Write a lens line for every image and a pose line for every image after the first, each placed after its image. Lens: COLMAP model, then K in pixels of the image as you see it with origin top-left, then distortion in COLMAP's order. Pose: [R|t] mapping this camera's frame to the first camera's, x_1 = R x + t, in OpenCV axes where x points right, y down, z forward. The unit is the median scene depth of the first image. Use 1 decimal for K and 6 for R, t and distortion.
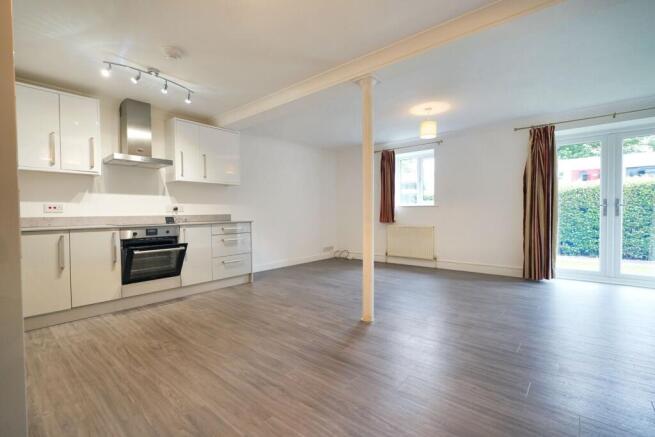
lens RADIAL K [[297.1, 0, 327.5], [0, 297.1, 218.5], [0, 0, 1]] dist [0.000691, 0.000170]
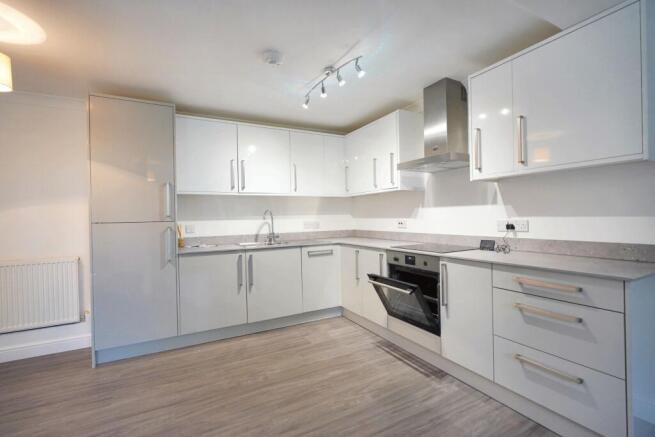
lens RADIAL K [[297.1, 0, 327.5], [0, 297.1, 218.5], [0, 0, 1]] dist [0.000691, 0.000170]
pose [[-0.375361, 0.027836, -0.926460, 0.183841], [0.009964, 0.999612, 0.025997, -0.084452], [0.926825, 0.000527, -0.375493, 1.140431]]
